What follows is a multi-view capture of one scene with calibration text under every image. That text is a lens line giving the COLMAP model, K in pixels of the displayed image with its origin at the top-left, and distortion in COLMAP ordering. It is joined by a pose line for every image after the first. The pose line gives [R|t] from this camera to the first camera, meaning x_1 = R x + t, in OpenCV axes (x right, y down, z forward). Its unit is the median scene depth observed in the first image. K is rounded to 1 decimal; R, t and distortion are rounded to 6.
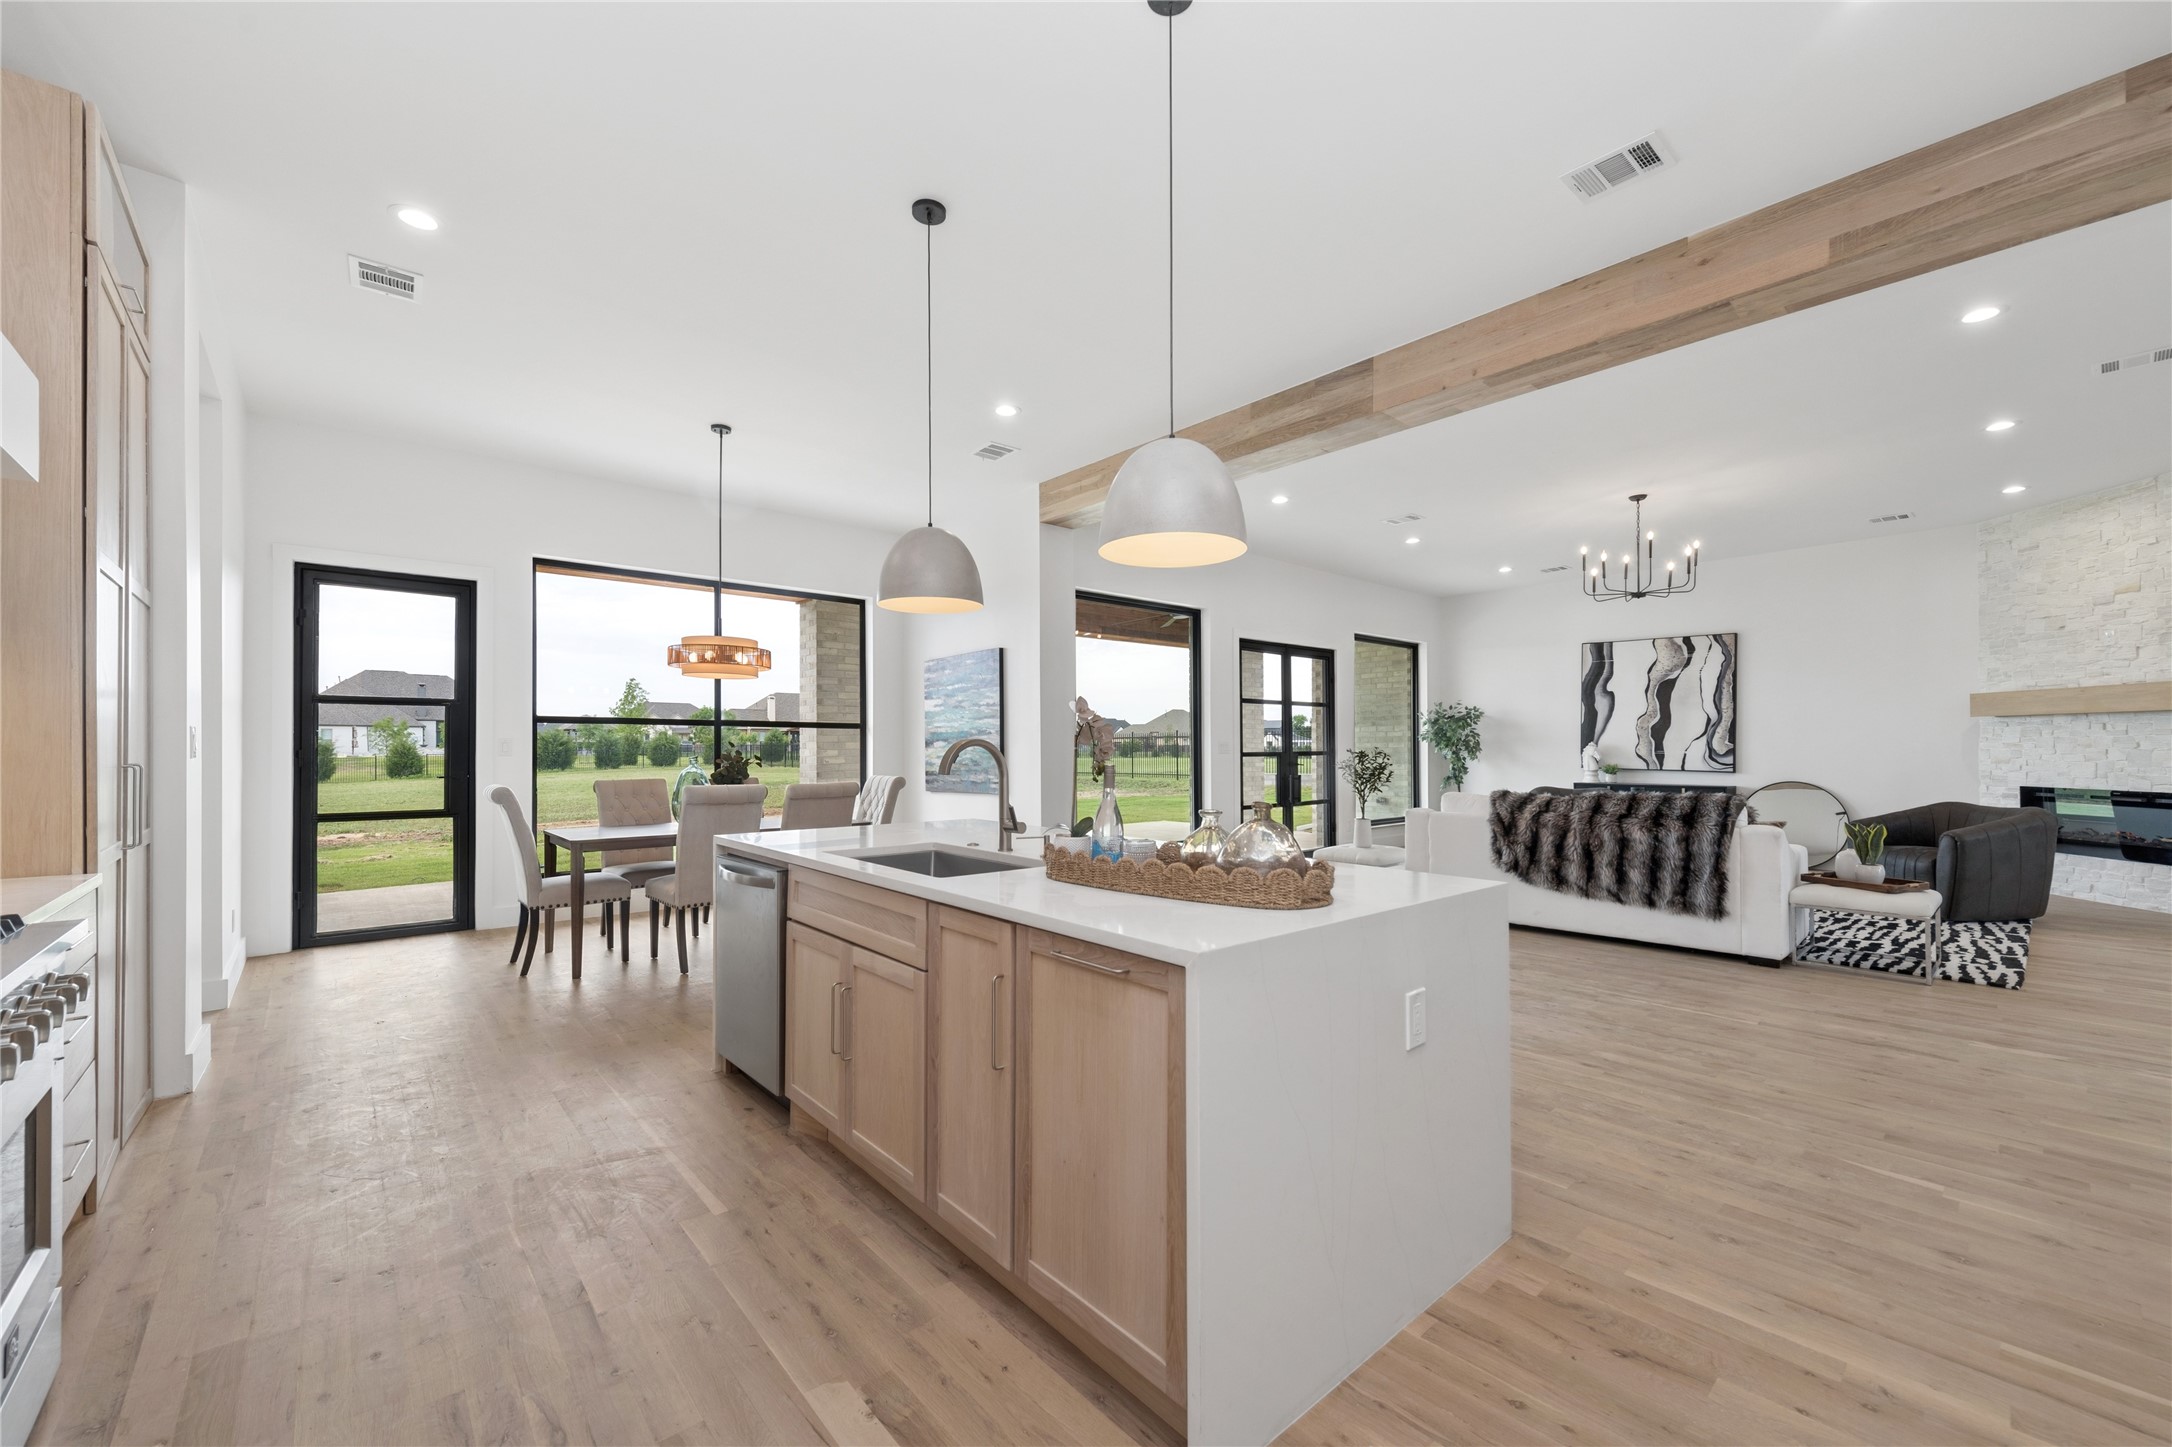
lens RADIAL K [[858.2, 0, 1088.8], [0, 858.2, 735.7], [0, 0, 1]] dist [0.009051, -0.000148]
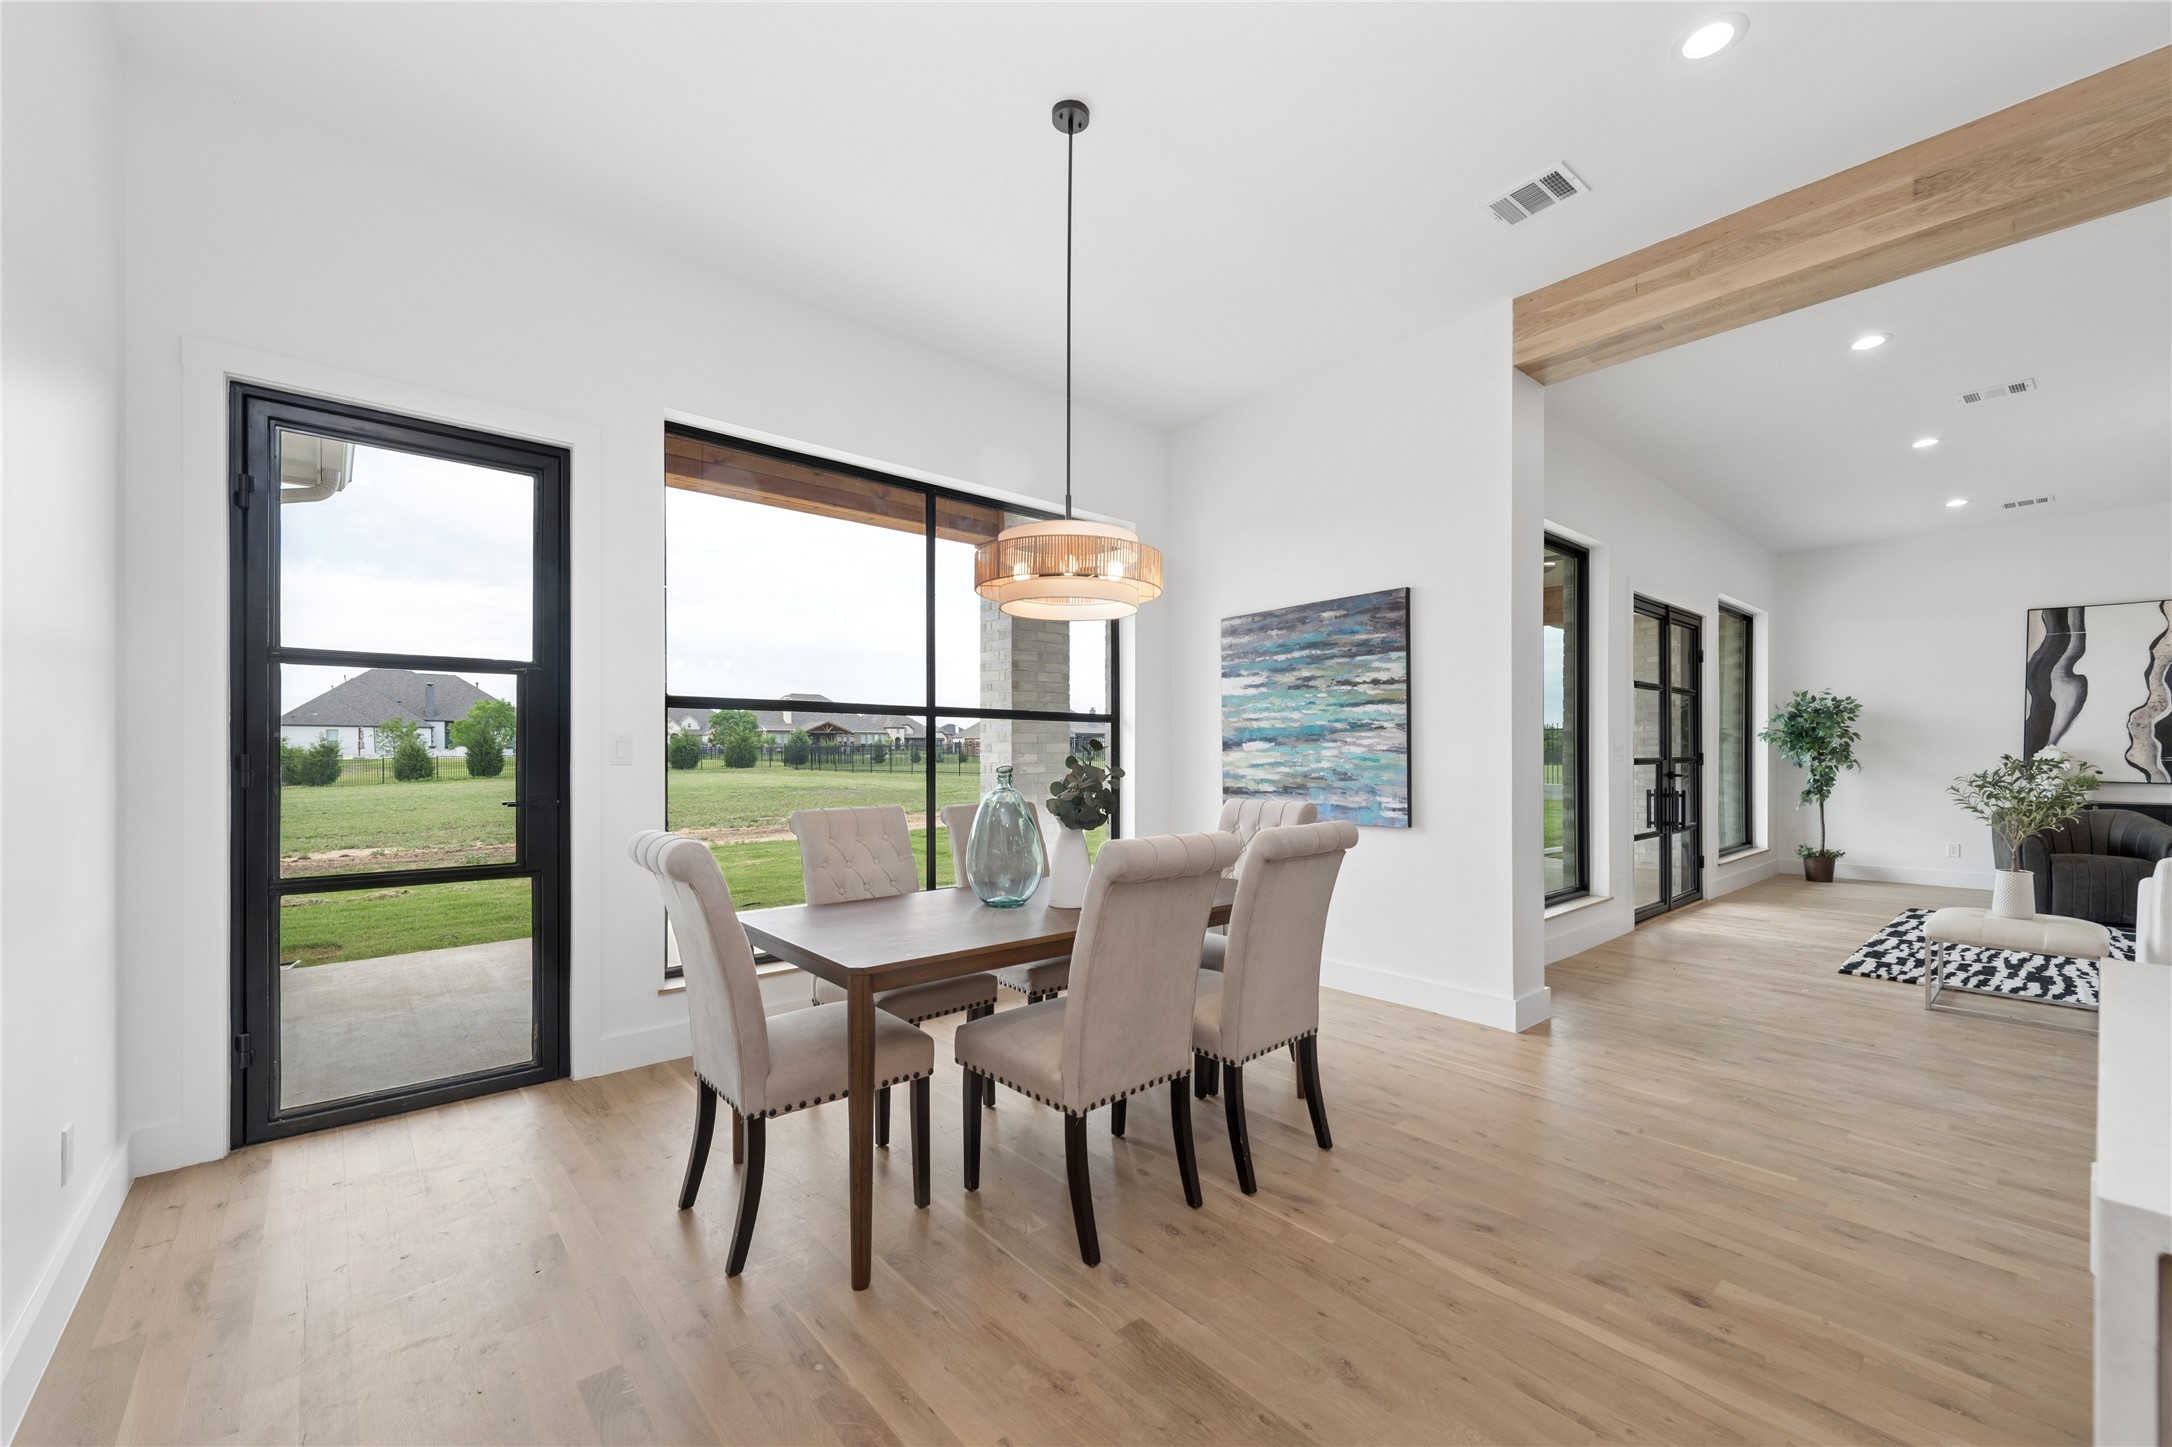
lens RADIAL K [[858.2, 0, 1087.8], [0, 858.2, 746.8], [0, 0, 1]] dist [0.009051, -0.000148]
pose [[0.999984, 0.001898, -0.005353, -0.290471], [-0.001848, 0.999956, 0.009209, 0.004811], [0.005370, -0.009199, 0.999943, 0.346546]]
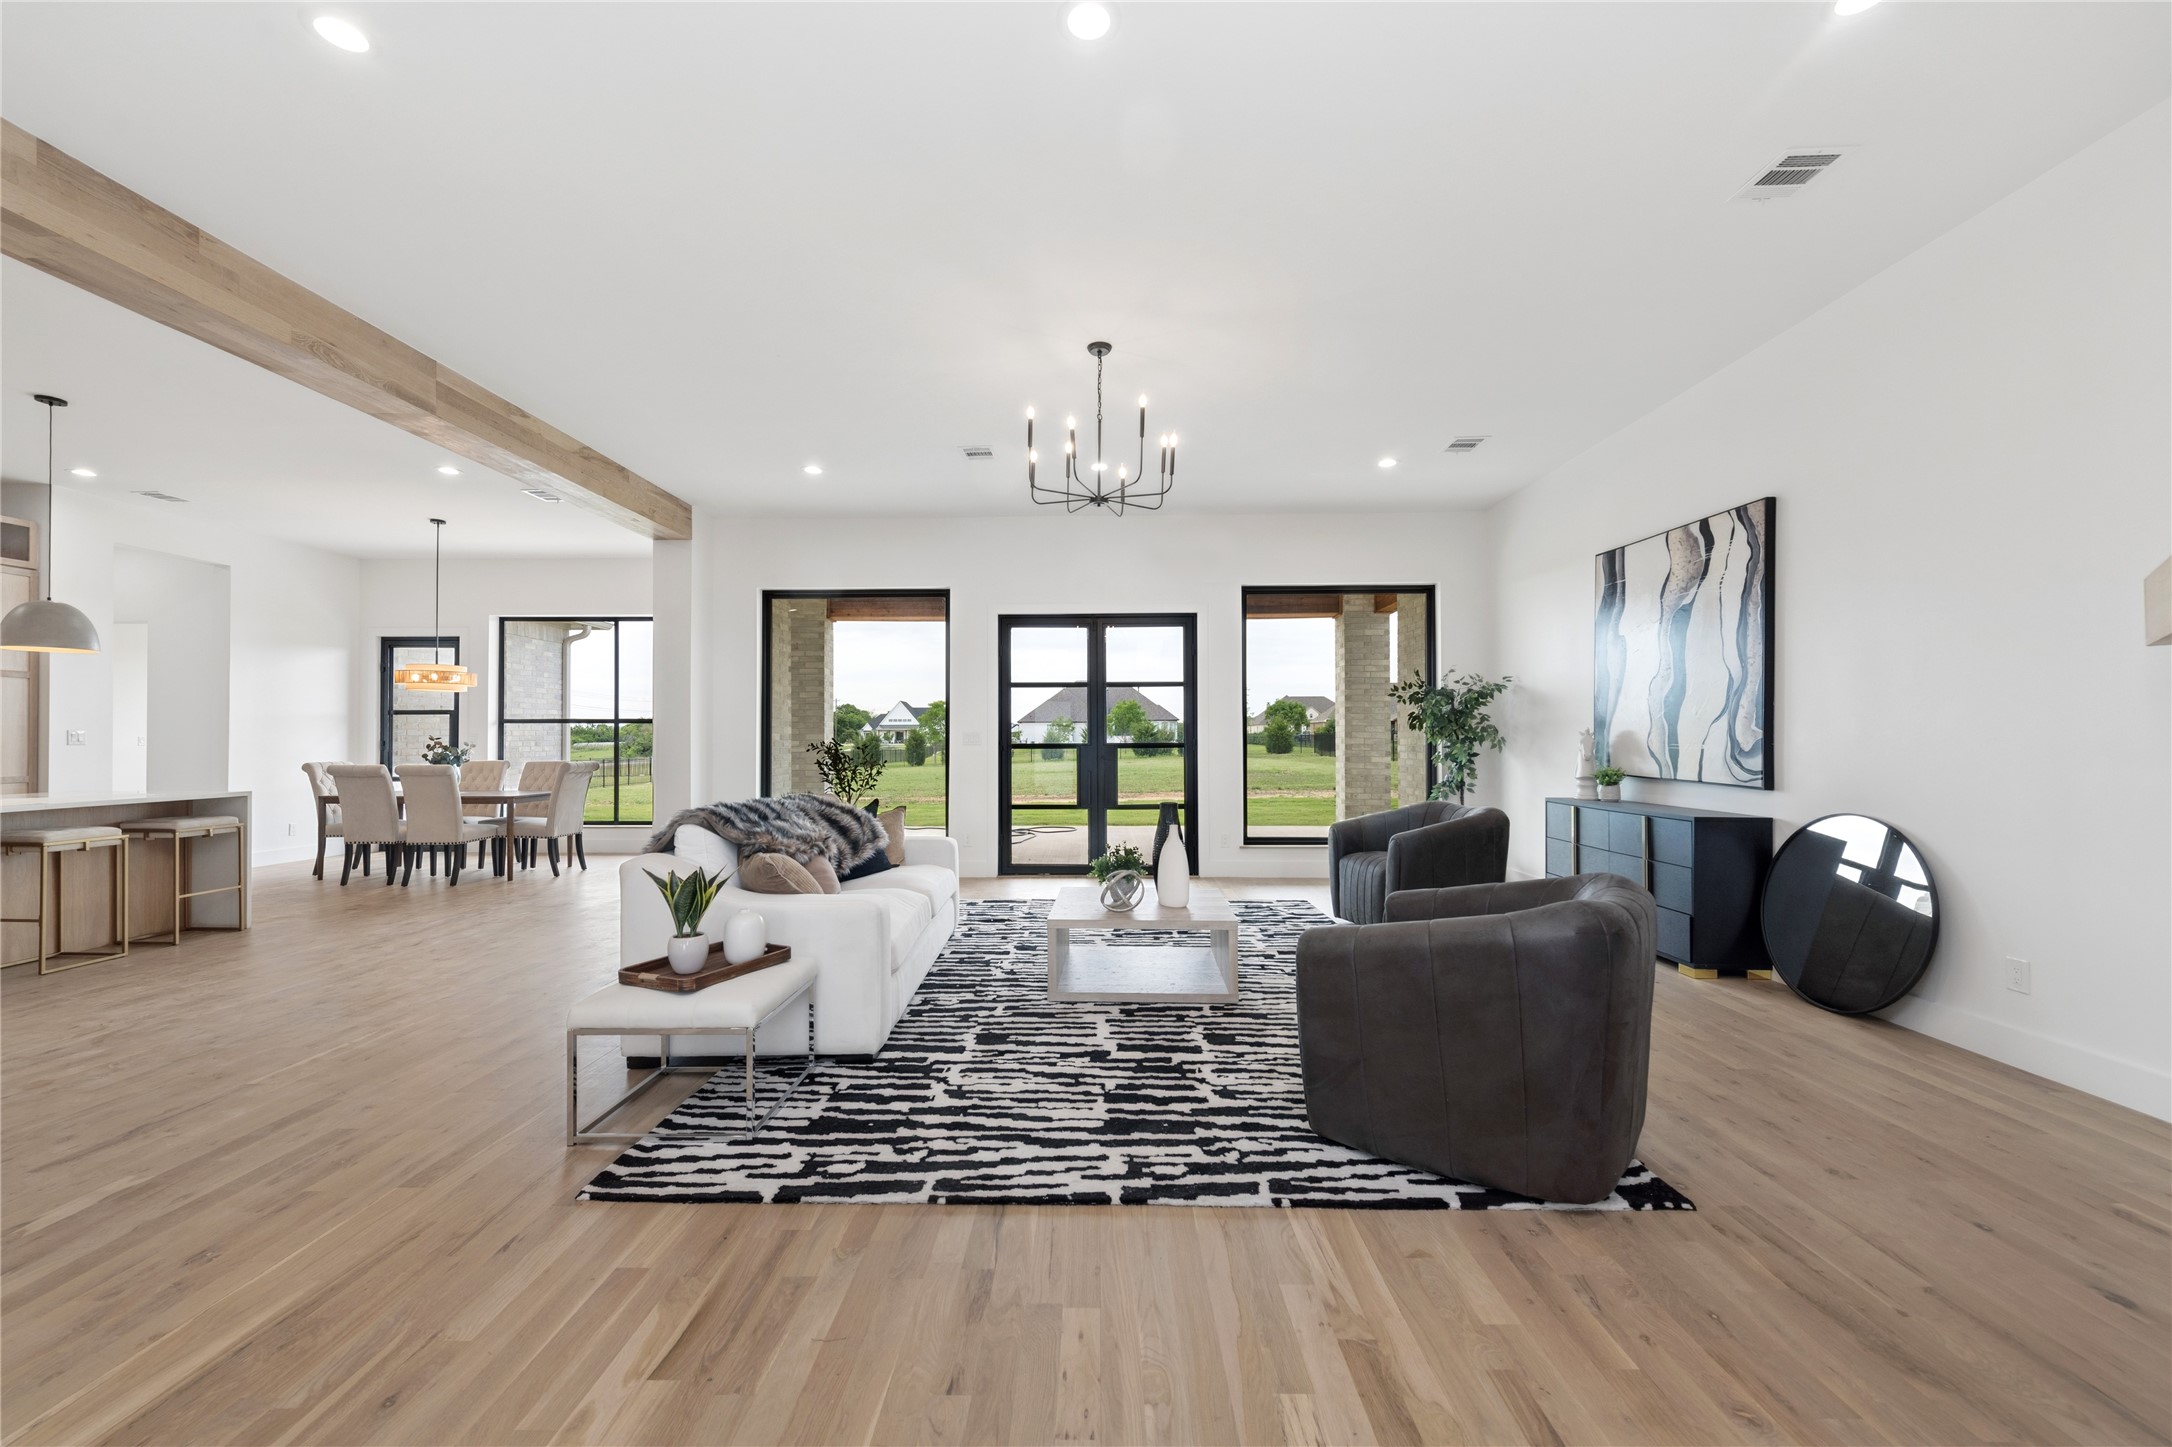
lens RADIAL K [[858.2, 0, 1088.3], [0, 858.2, 728.1], [0, 0, 1]] dist [0.009051, -0.000148]
pose [[0.730544, -0.007363, -0.682826, 0.954155], [0.013459, 0.999903, 0.003618, 0.001657], [0.682733, -0.011833, 0.730572, 0.470432]]
